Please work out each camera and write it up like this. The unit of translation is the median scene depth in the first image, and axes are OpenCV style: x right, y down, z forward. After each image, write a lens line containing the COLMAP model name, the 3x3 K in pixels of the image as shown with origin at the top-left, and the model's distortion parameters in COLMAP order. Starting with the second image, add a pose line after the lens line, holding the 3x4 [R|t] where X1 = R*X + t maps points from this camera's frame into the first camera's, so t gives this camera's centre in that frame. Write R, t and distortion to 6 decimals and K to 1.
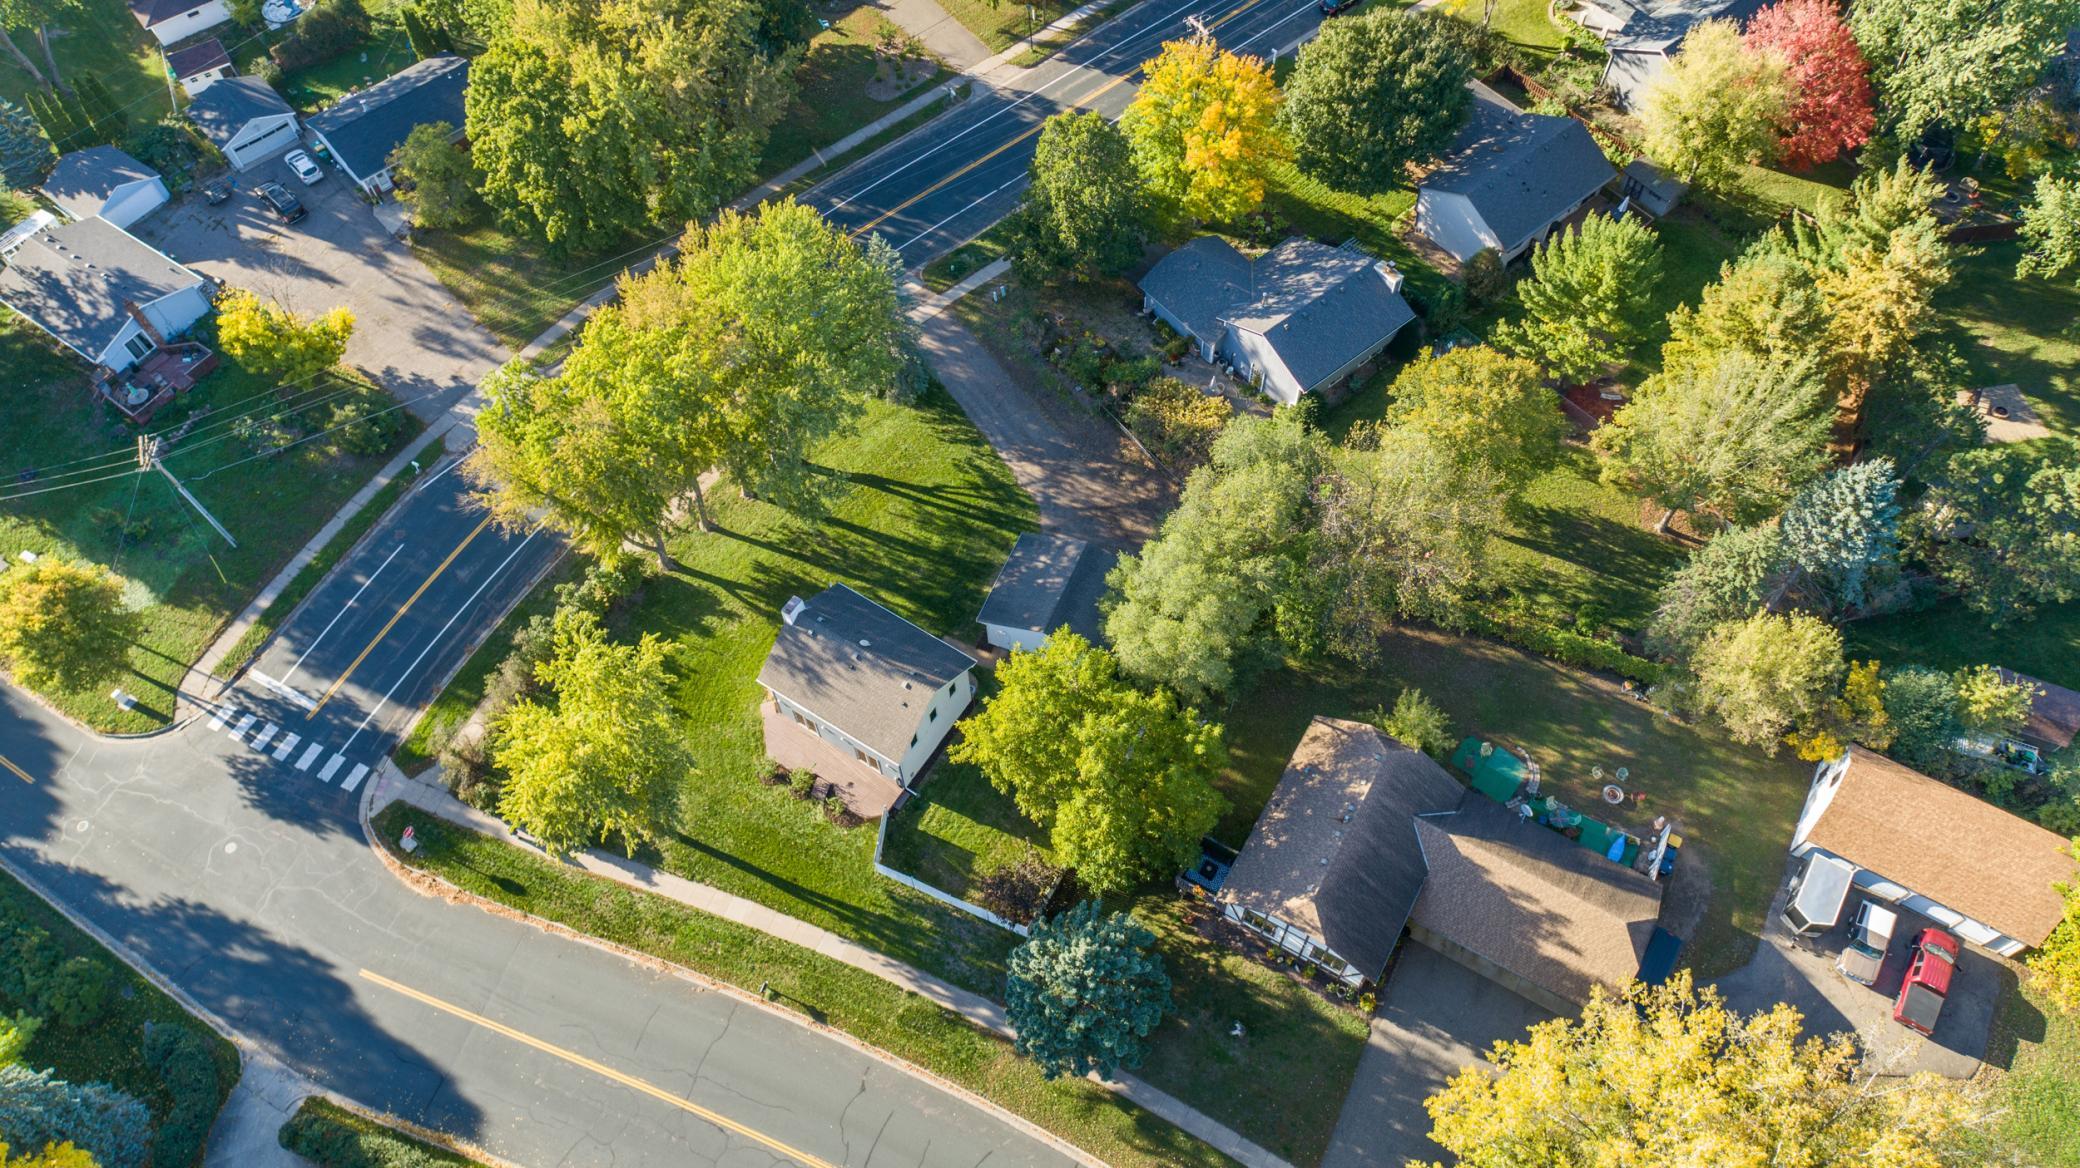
lens RADIAL K [[1383.7, 0, 1040.0], [0, 1383.7, 584.0], [0, 0, 1]] dist [-0.005178, -0.000172]
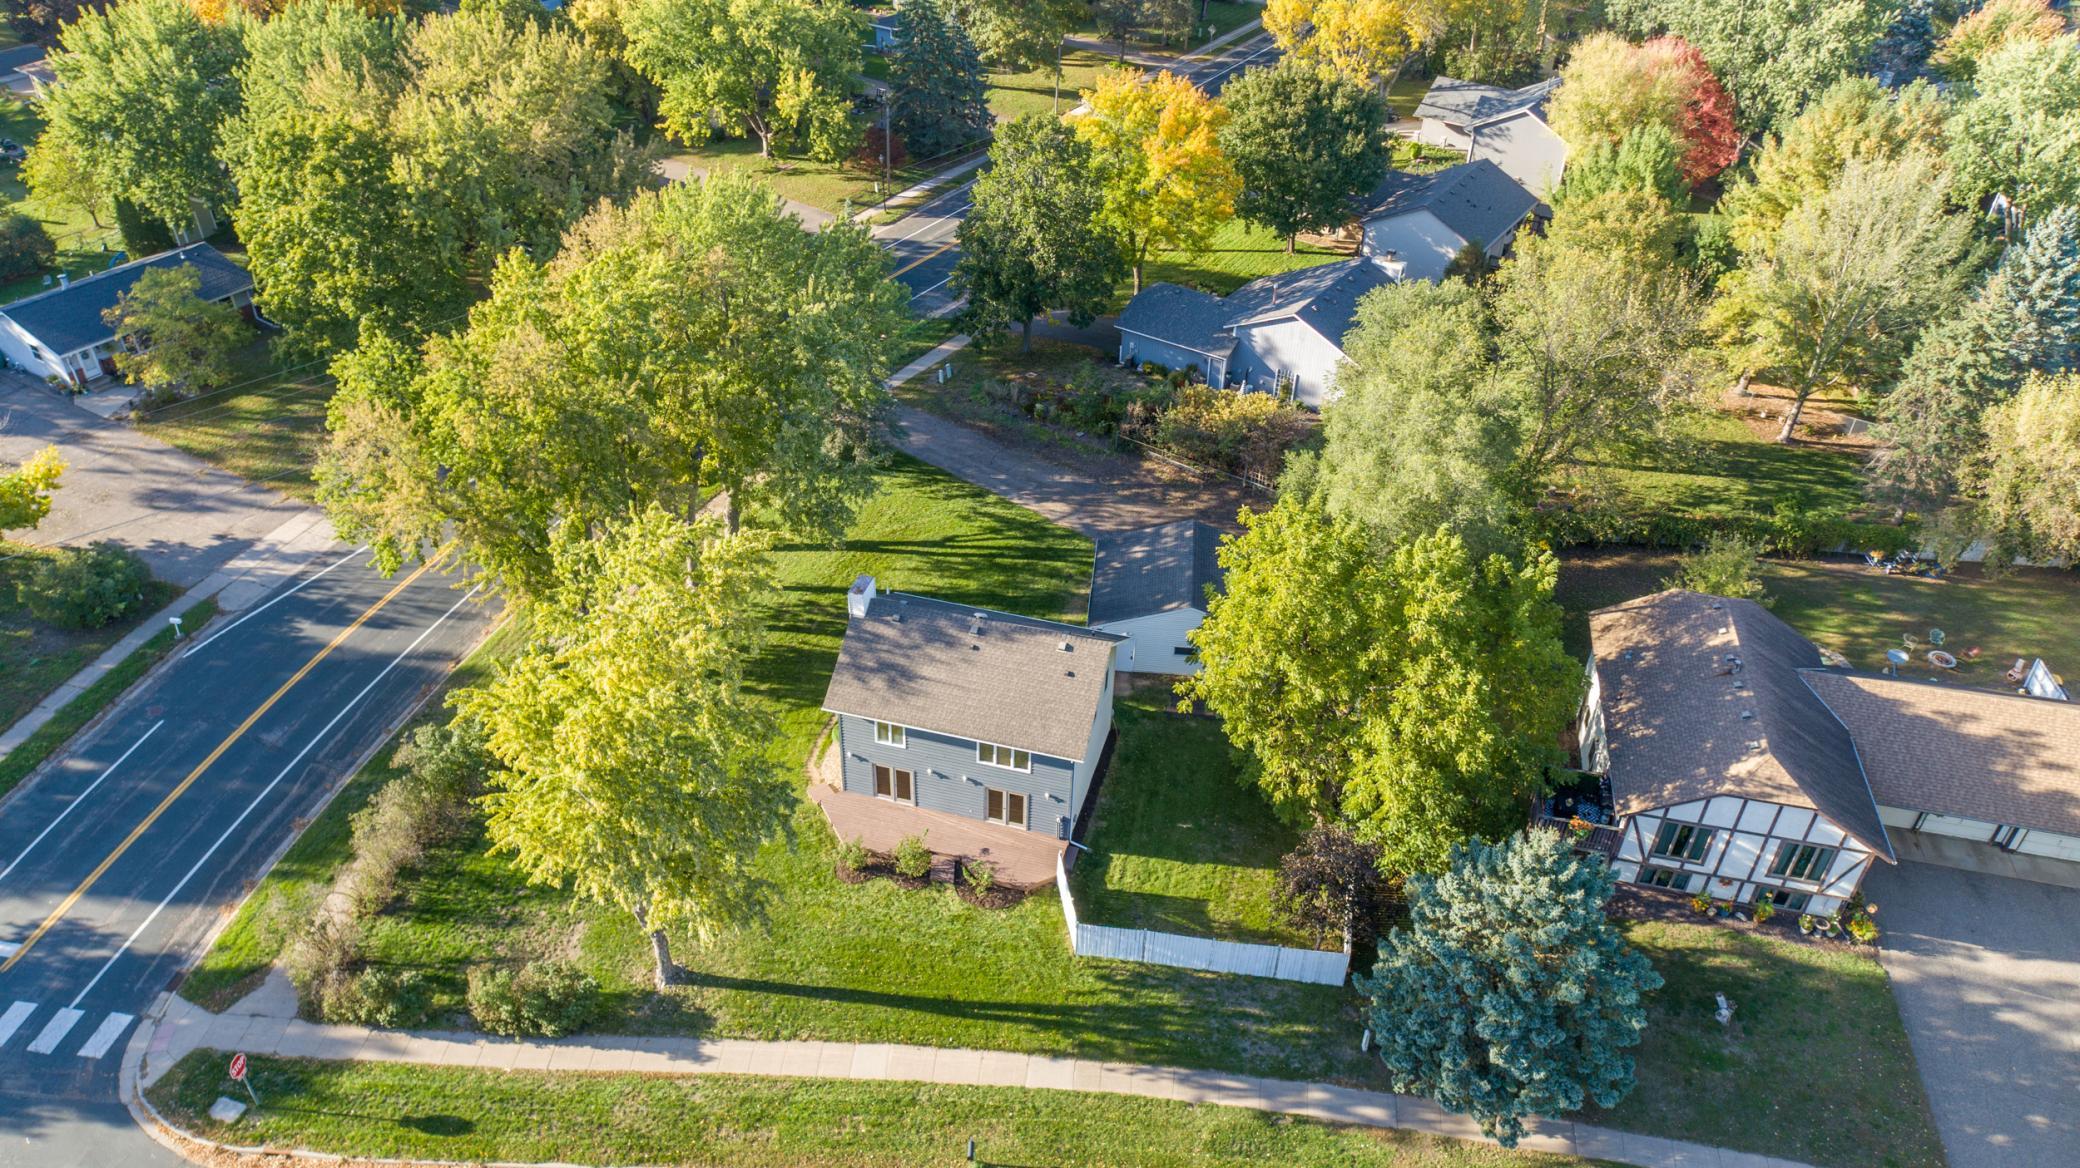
lens RADIAL K [[1384.7, 0, 1053.8], [0, 1384.7, 590.4], [0, 0, 1]] dist [-0.016165, 0.014270]
pose [[0.952721, -0.140805, 0.269254, -0.257836], [0.231257, 0.910811, -0.341969, 0.255796], [-0.197088, 0.388068, 0.900311, 0.358094]]
